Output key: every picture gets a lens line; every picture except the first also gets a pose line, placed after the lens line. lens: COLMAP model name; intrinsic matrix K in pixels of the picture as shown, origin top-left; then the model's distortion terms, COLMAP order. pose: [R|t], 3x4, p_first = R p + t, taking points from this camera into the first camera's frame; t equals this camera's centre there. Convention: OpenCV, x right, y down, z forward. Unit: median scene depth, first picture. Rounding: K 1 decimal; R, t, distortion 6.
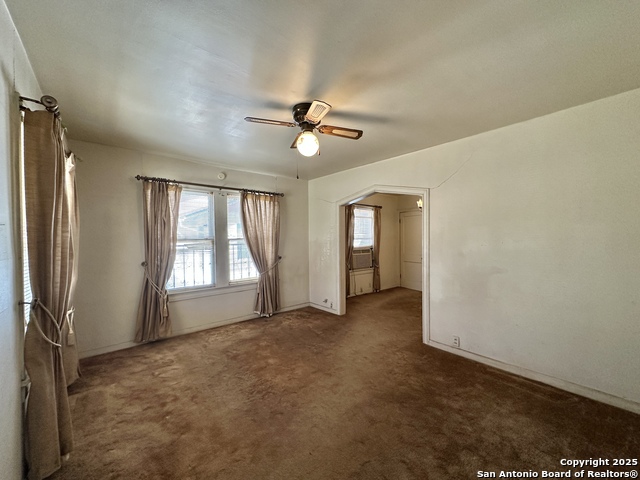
lens RADIAL K [[257.4, 0, 319.8], [0, 257.4, 242.9], [0, 0, 1]] dist [-0.001668, 0.001519]
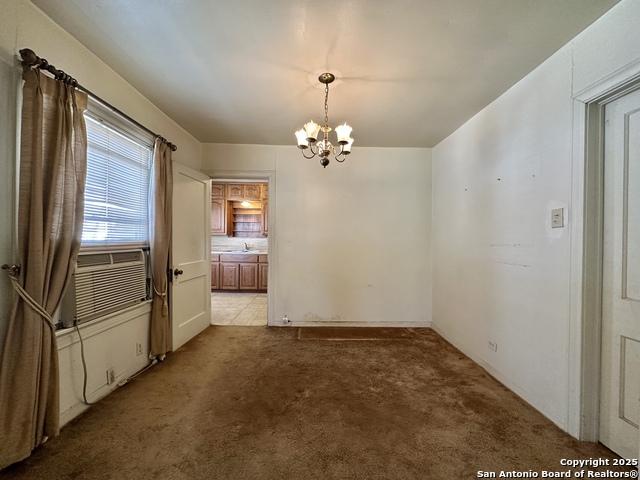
lens RADIAL K [[257.4, 0, 319.6], [0, 257.4, 241.1], [0, 0, 1]] dist [-0.001668, 0.001519]
pose [[0.638062, 0.015510, 0.769829, 0.077002], [-0.007018, 0.999873, -0.014328, 0.014394], [-0.769953, 0.003740, 0.638090, 0.582097]]
